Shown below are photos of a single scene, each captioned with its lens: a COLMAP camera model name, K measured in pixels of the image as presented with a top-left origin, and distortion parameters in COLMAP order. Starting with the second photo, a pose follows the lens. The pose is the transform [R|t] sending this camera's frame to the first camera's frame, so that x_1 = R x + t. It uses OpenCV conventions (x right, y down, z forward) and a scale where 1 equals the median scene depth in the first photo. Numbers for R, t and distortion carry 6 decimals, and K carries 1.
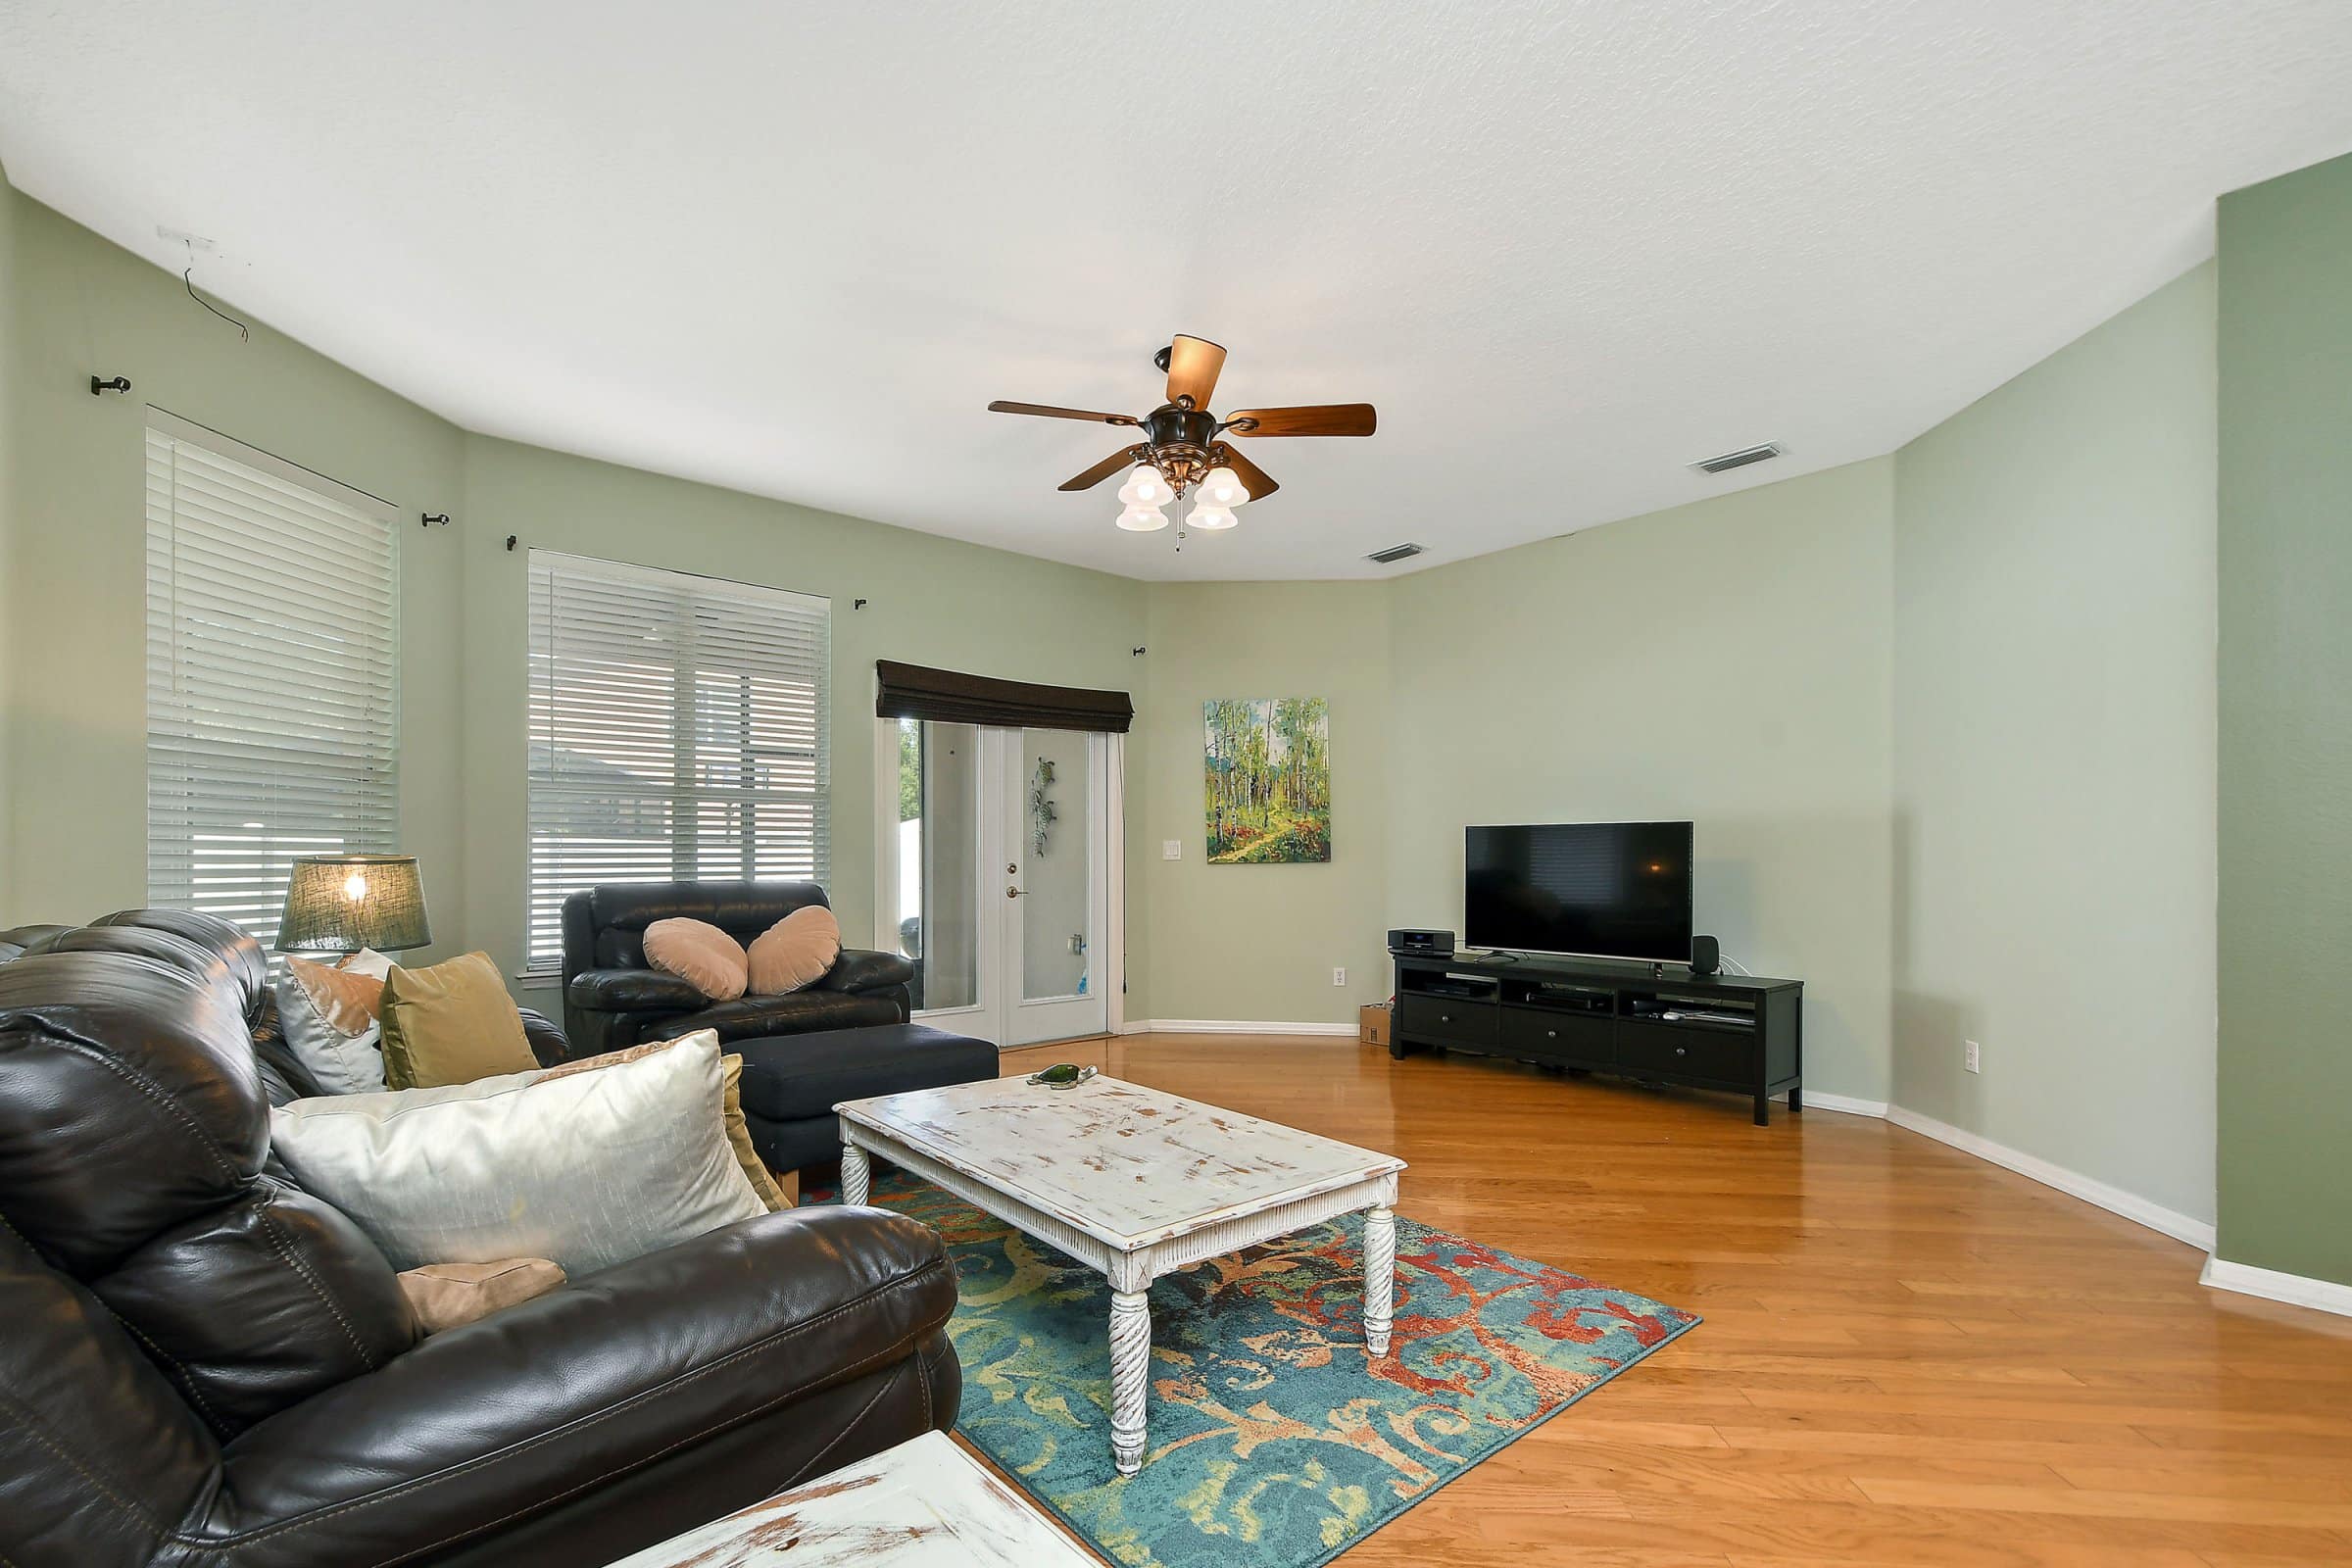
lens RADIAL K [[1031.7, 0, 1153.7], [0, 1031.7, 845.5], [0, 0, 1]] dist [-0.002779, -0.016386]
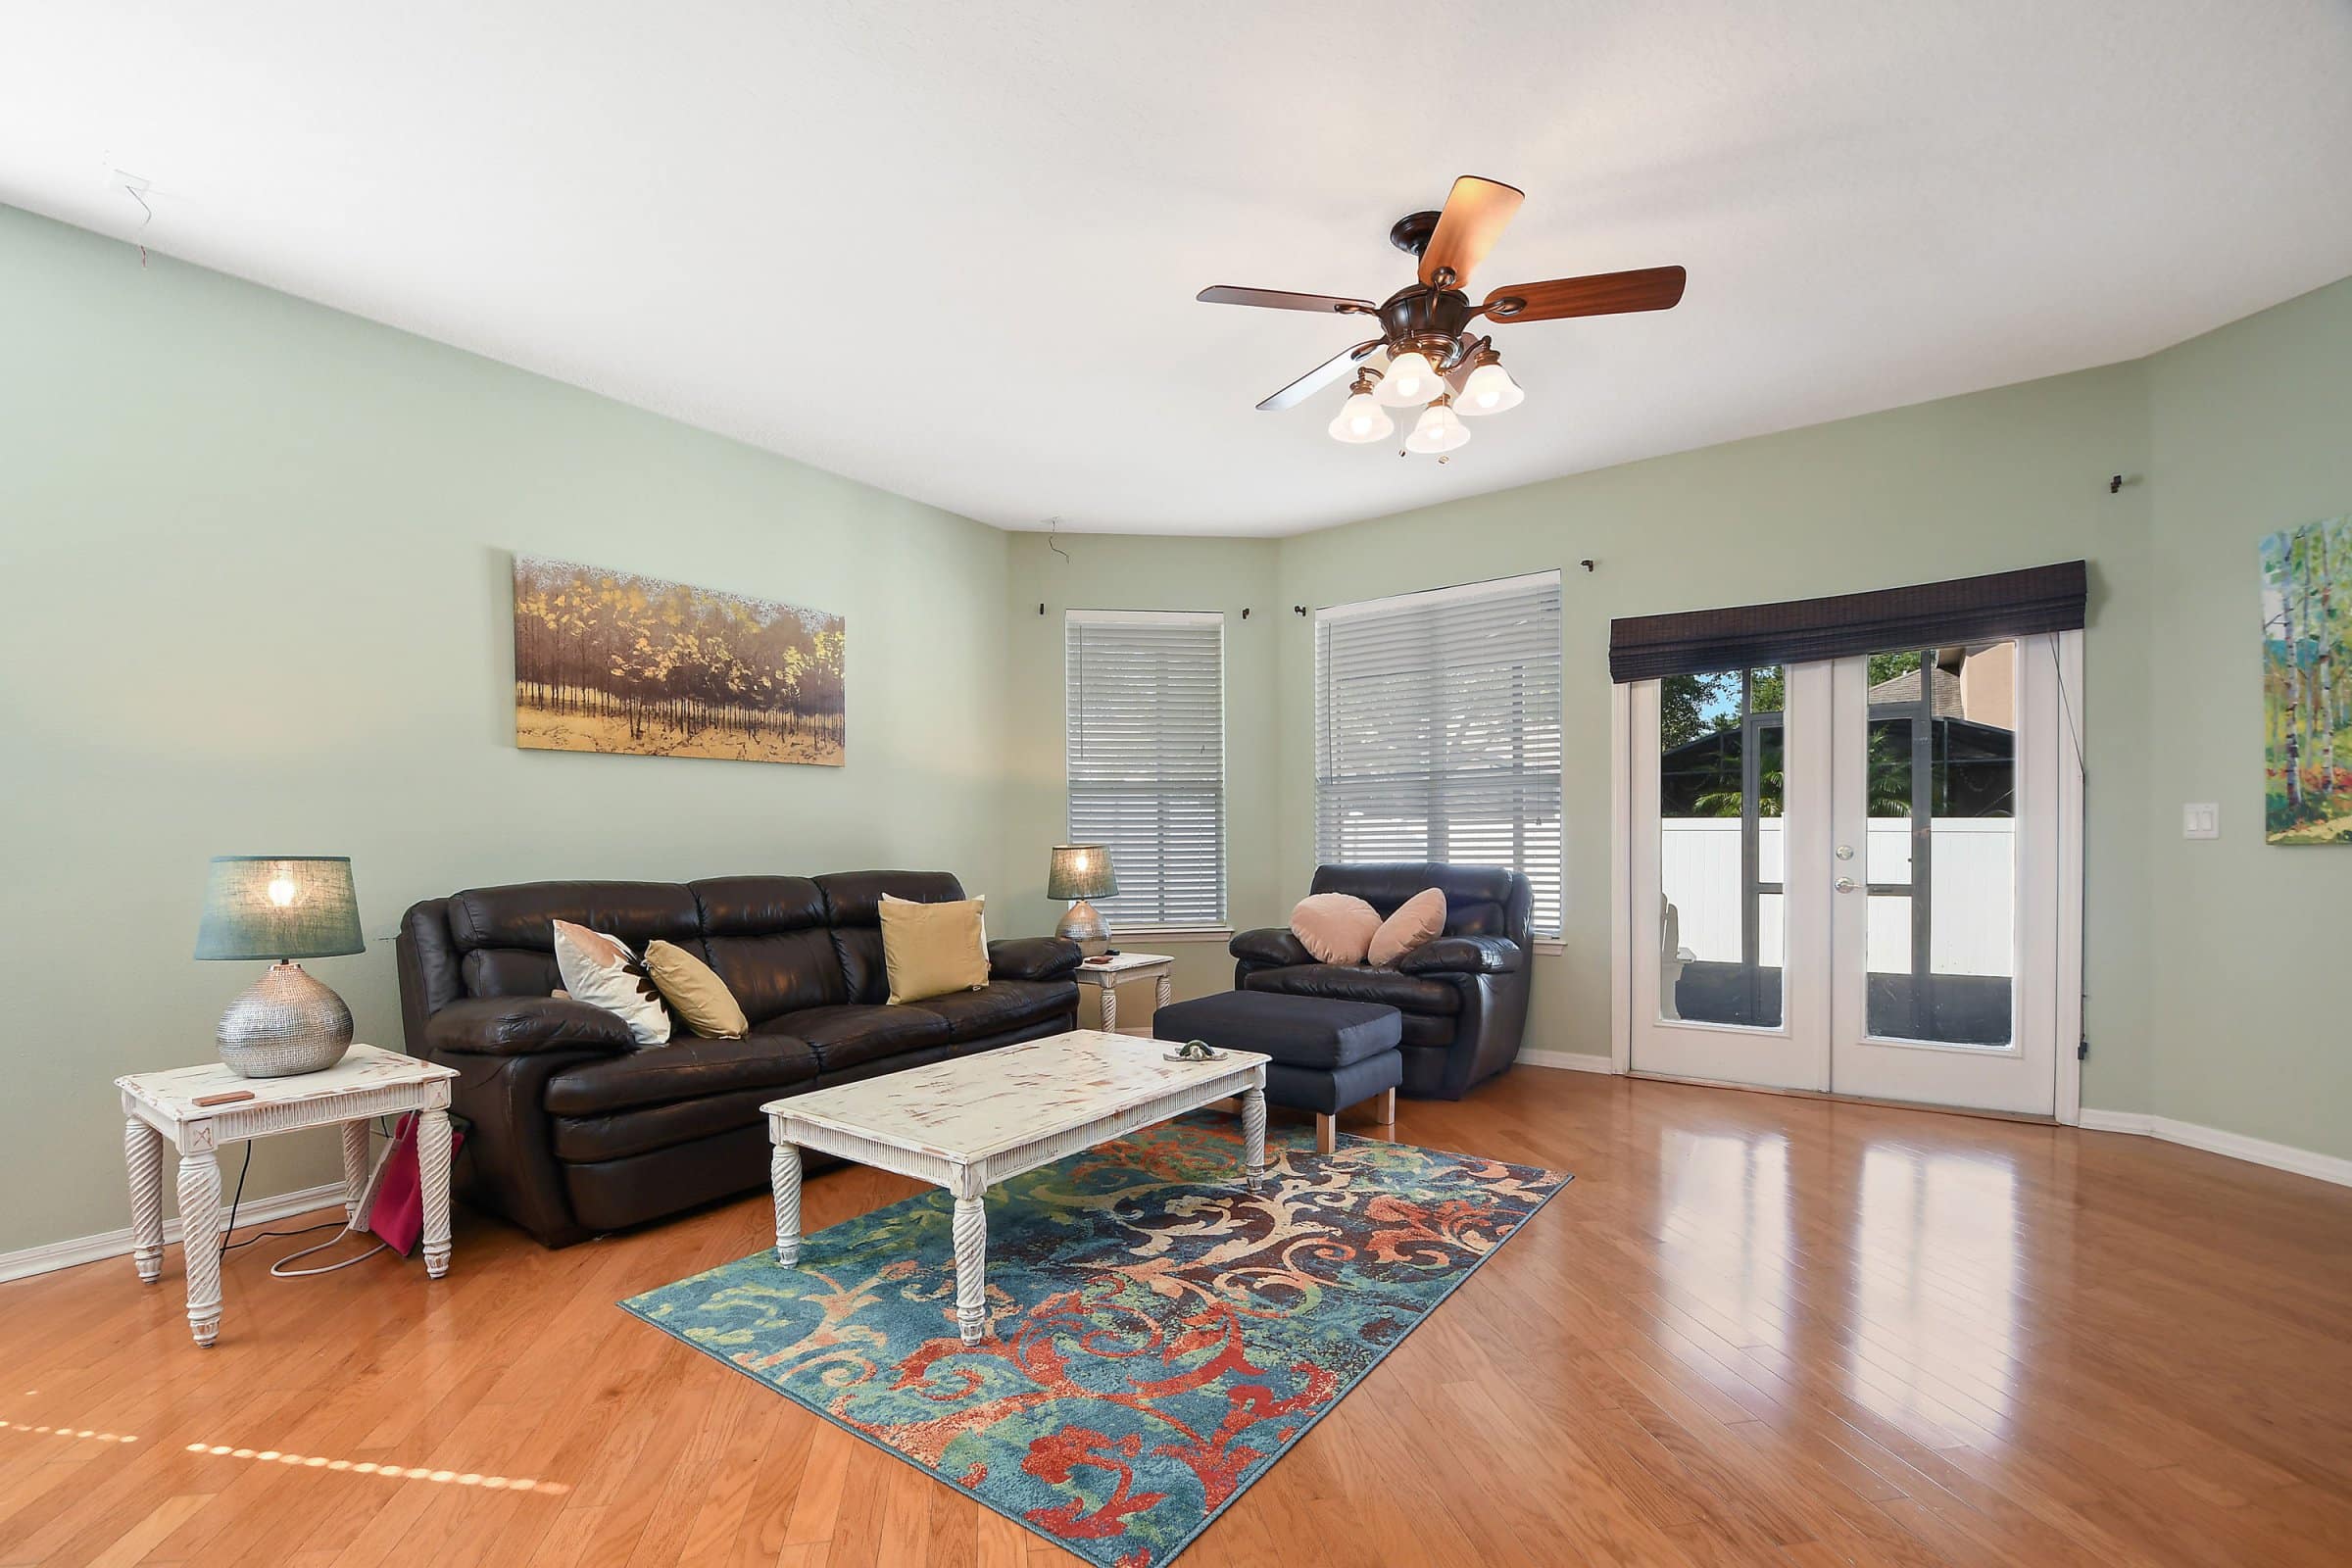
lens RADIAL K [[1031.7, 0, 1153.7], [0, 1031.7, 845.5], [0, 0, 1]] dist [-0.002779, -0.016386]
pose [[0.223755, -0.006037, -0.974627, 0.422449], [0.014169, 0.999895, -0.002941, 0.011123], [0.974542, -0.013151, 0.223817, 0.334730]]
